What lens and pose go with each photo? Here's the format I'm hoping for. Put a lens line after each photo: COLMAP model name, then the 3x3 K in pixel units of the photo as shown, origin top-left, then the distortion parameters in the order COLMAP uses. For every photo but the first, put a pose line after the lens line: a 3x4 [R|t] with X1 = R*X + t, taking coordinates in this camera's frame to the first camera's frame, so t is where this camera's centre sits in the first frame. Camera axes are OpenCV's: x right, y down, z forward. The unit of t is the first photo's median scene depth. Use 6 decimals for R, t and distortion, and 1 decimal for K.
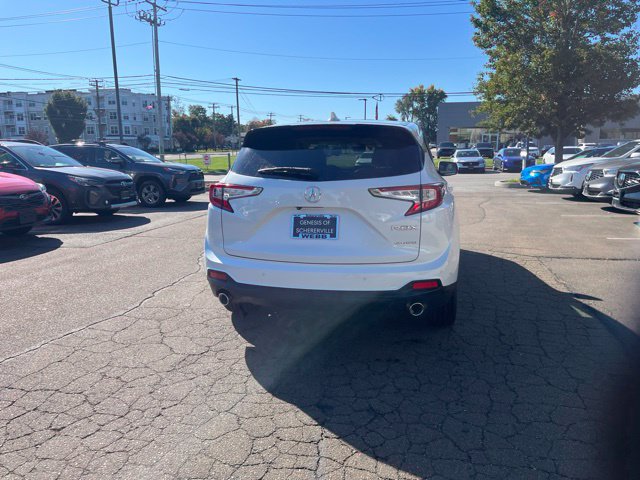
lens RADIAL K [[484.8, 0, 318.5], [0, 484.8, 224.8], [0, 0, 1]] dist [0.071466, -0.095418]
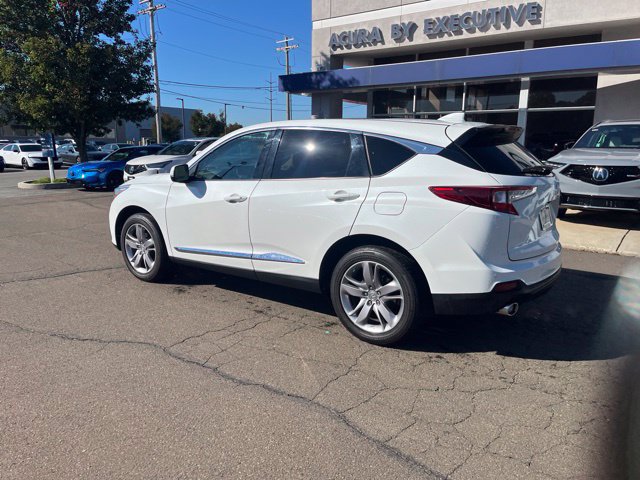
lens RADIAL K [[482.1, 0, 318.7], [0, 482.1, 229.7], [0, 0, 1]] dist [0.082692, -0.109236]
pose [[0.417946, -0.147312, 0.896449, -0.133708], [0.131923, 0.986147, 0.100546, -0.016176], [-0.898842, 0.076239, 0.431591, 0.104948]]
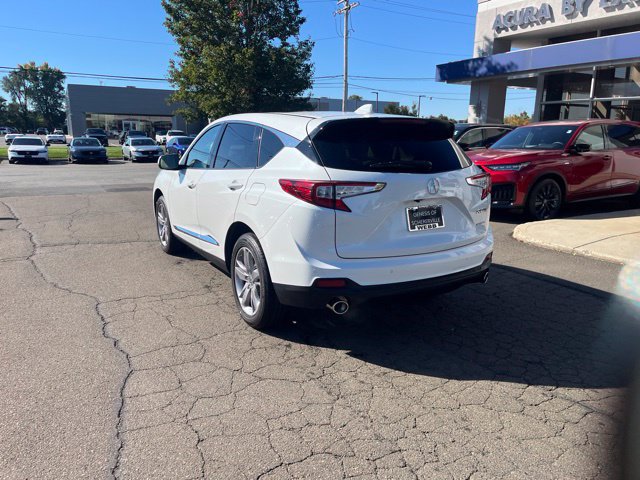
lens RADIAL K [[484.1, 0, 319.4], [0, 484.1, 232.6], [0, 0, 1]] dist [0.073185, -0.098601]
pose [[0.749443, -0.118586, 0.651363, -0.091600], [0.092384, 0.992934, 0.074478, -0.006672], [-0.655592, 0.004359, 0.755103, 0.038473]]
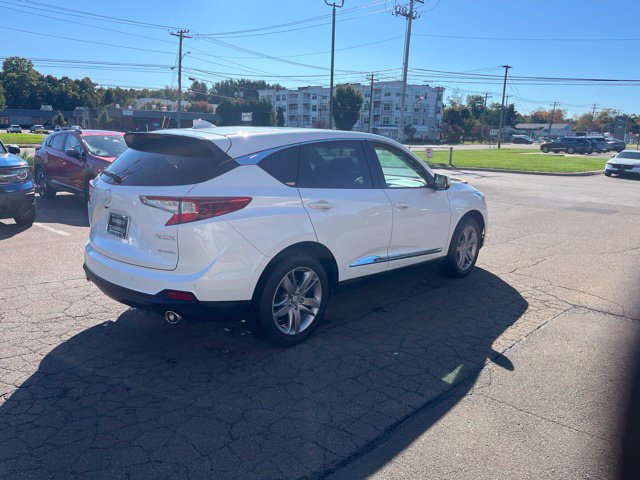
lens RADIAL K [[484.1, 0, 319.4], [0, 484.1, 232.6], [0, 0, 1]] dist [0.073185, -0.098601]
pose [[0.854597, 0.131614, -0.502336, 0.101310], [-0.114184, 0.991300, 0.065468, -0.011208], [0.506582, 0.001410, 0.862191, 0.028466]]
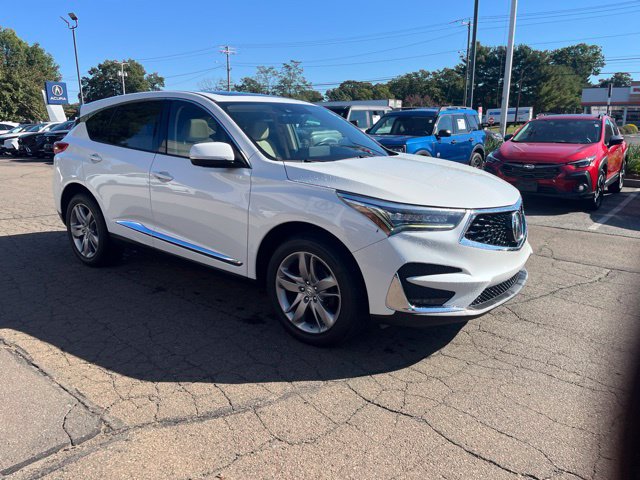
lens RADIAL K [[484.1, 0, 319.4], [0, 484.1, 232.6], [0, 0, 1]] dist [0.073185, -0.098601]
pose [[-0.449176, 0.200528, -0.870649, 0.140481], [-0.137837, 0.947267, 0.289286, -0.040944], [0.882747, 0.249948, -0.397849, 0.263329]]
